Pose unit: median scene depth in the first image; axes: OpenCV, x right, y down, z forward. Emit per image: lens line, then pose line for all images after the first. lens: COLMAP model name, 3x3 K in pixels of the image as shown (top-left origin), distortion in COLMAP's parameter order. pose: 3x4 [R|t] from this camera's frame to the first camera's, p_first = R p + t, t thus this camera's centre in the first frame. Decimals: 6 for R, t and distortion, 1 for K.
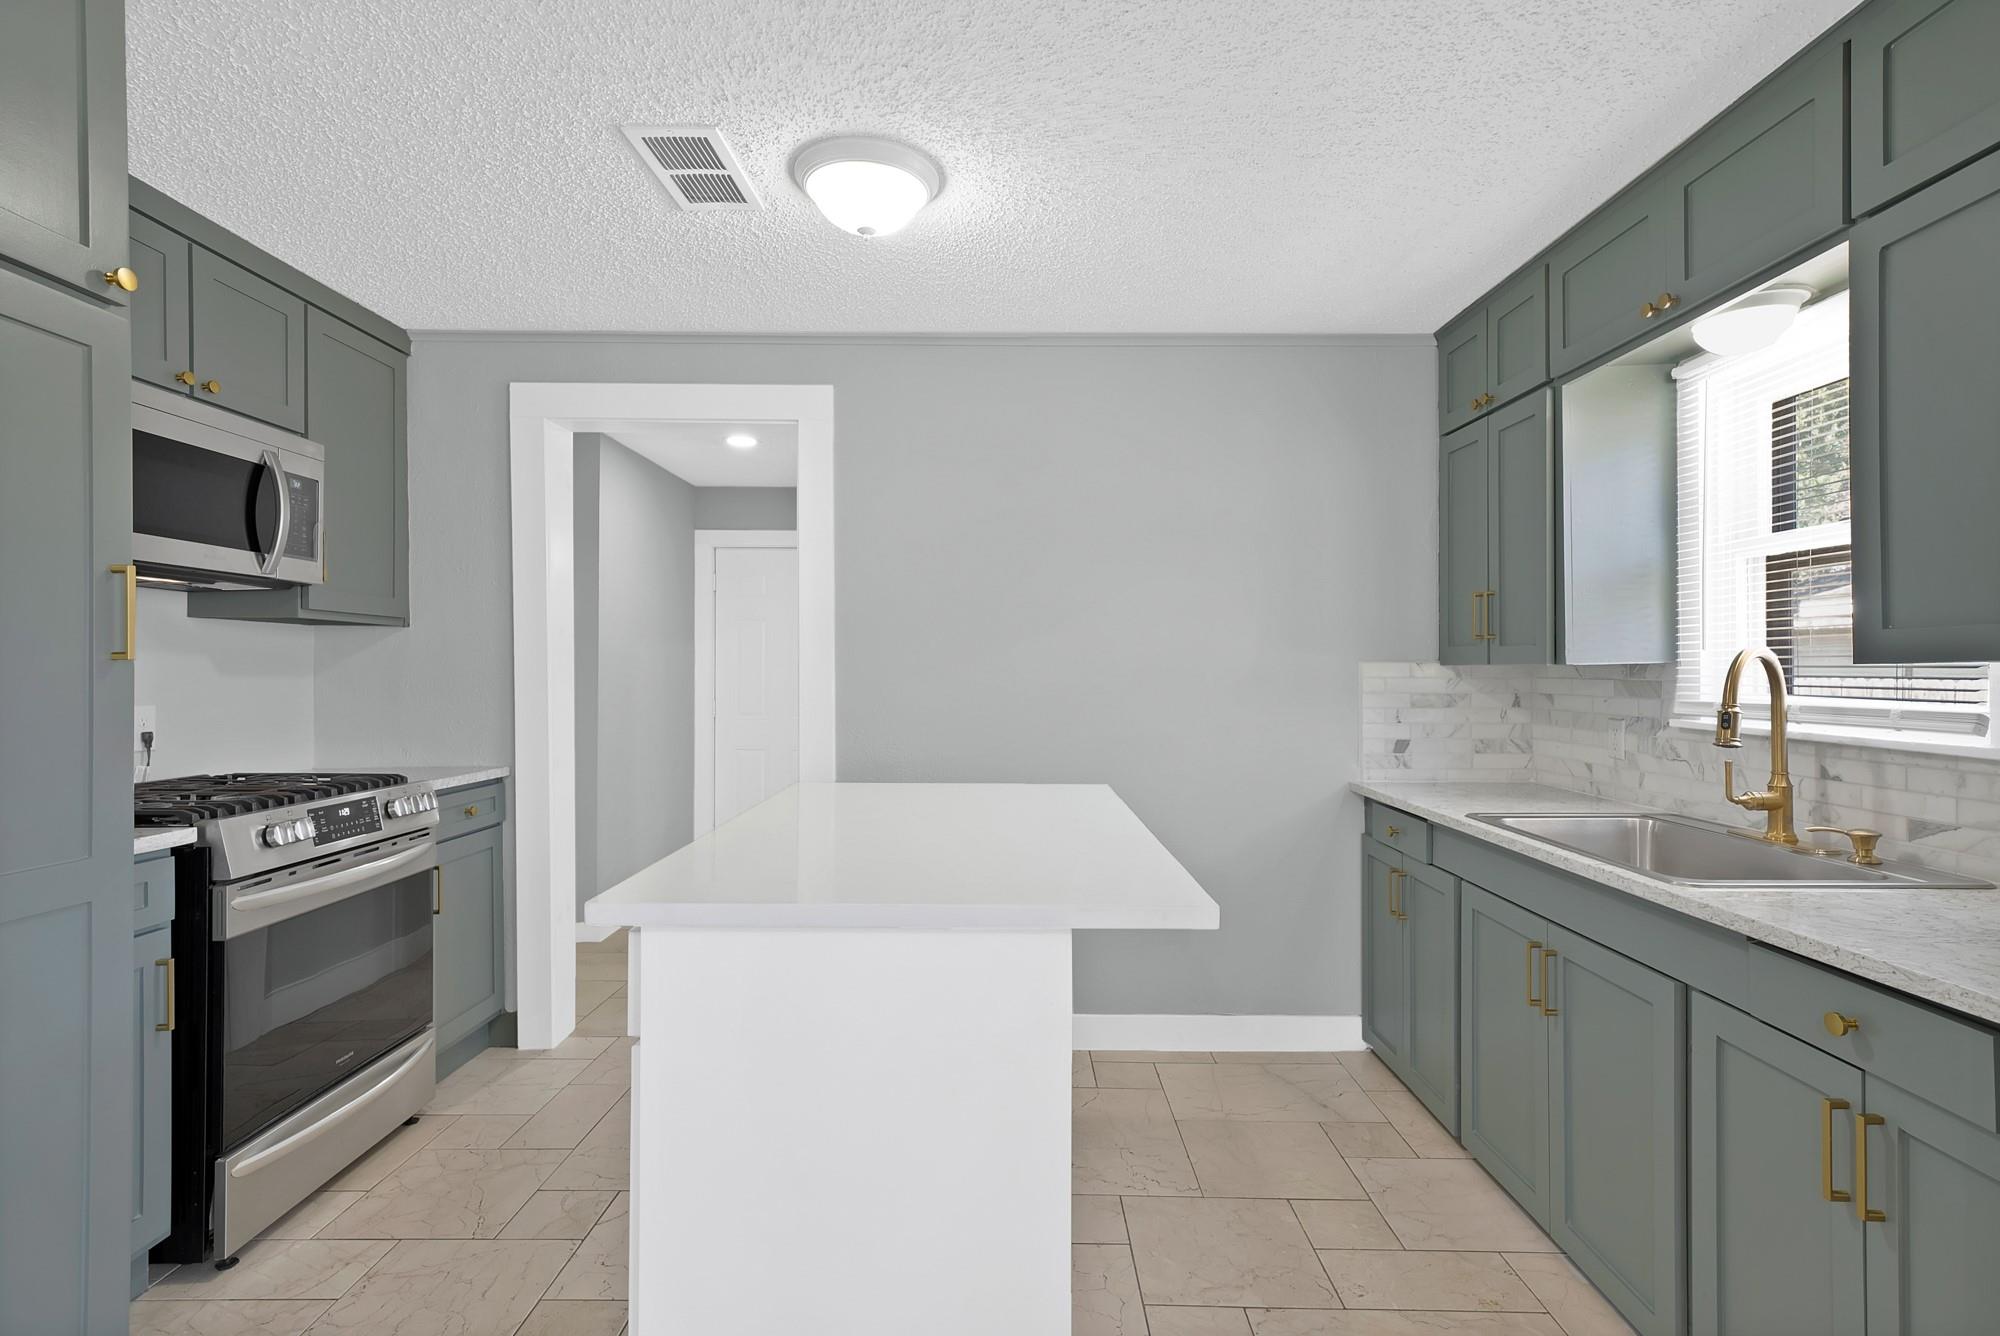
lens RADIAL K [[991.7, 0, 1000.0], [0, 991.7, 672.9], [0, 0, 1]] dist [0.018484, 0.000493]
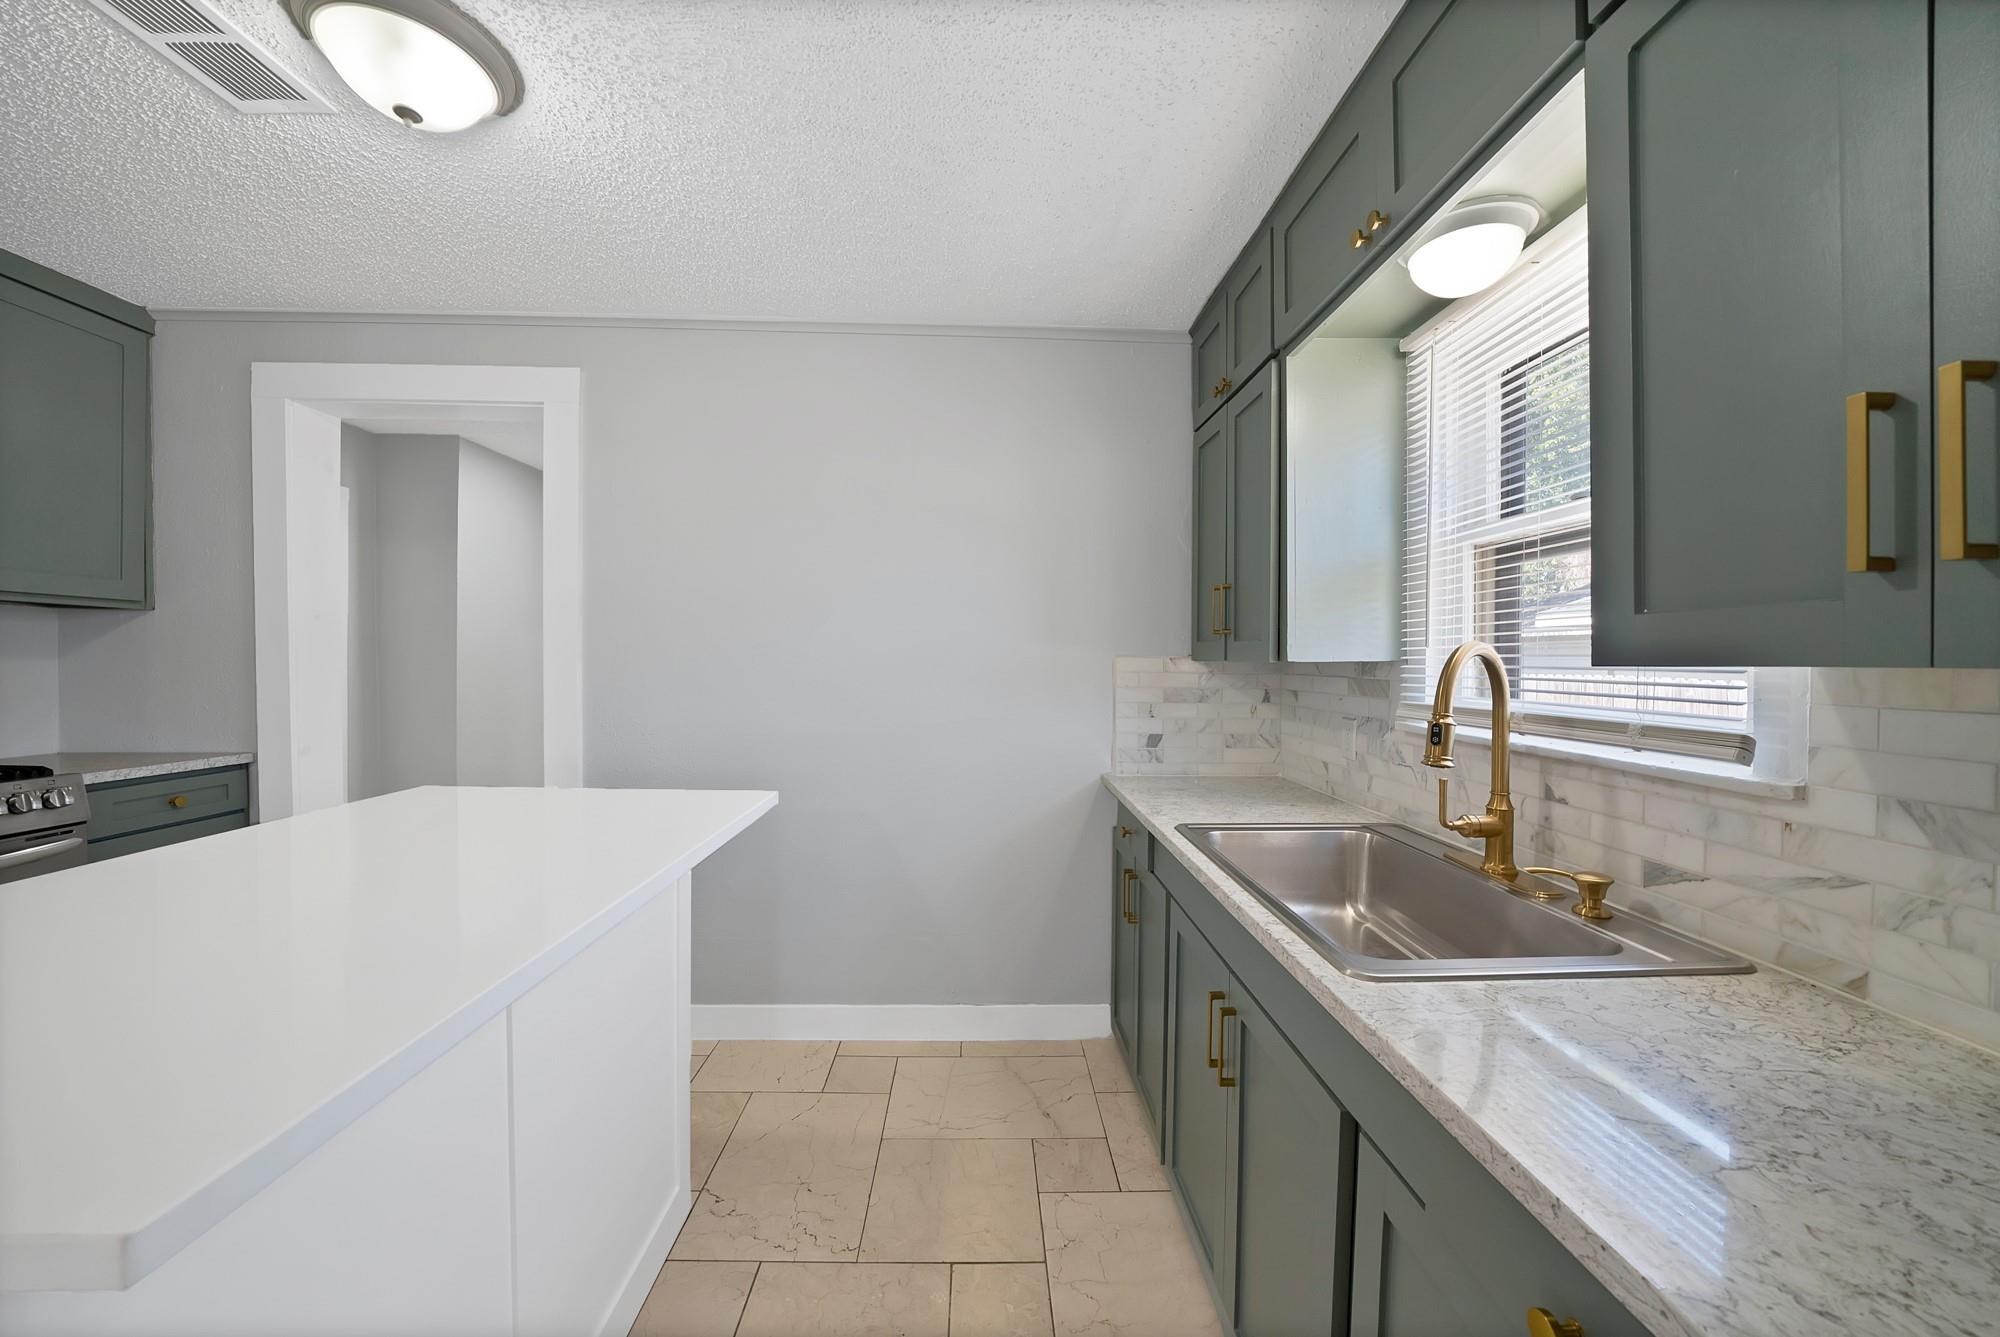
lens RADIAL K [[723.1, 0, 1002.7], [0, 723.1, 672.2], [0, 0, 1]] dist [-0.017785, 0.000114]
pose [[0.999426, 0.010390, 0.032256, 0.296586], [-0.010821, 0.999854, 0.013216, -0.004521], [-0.032114, -0.013558, 0.999392, 0.360851]]
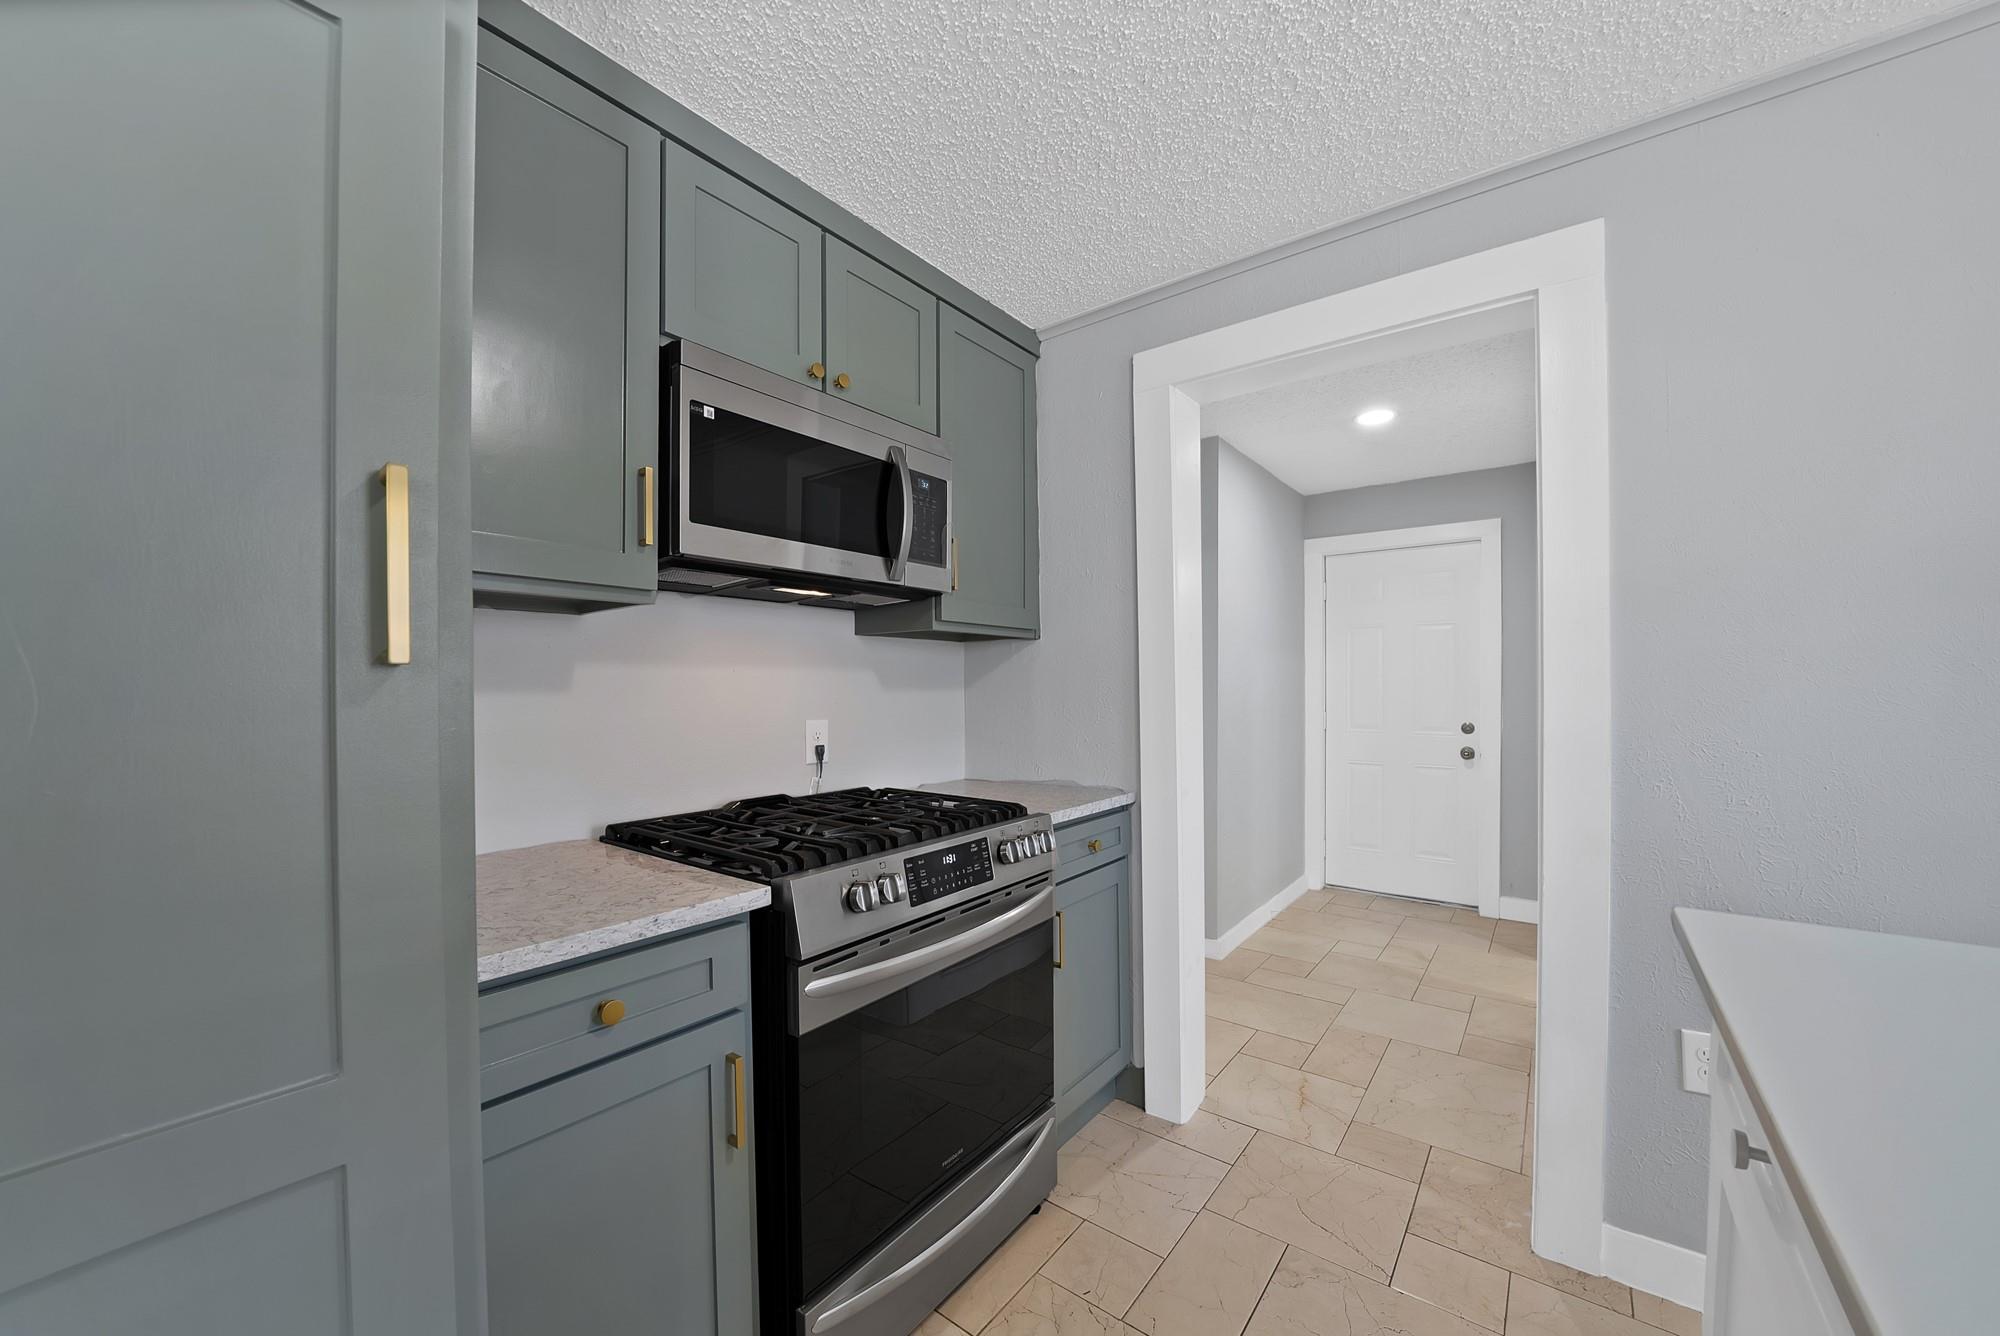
lens RADIAL K [[747.1, 0, 975.5], [0, 747.1, 692.8], [0, 0, 1]] dist [-0.026403, 0.000011]
pose [[0.782445, -0.000250, -0.622719, -0.251180], [0.007768, 0.999926, 0.009359, -0.001576], [0.622671, -0.012160, 0.782389, 0.519190]]
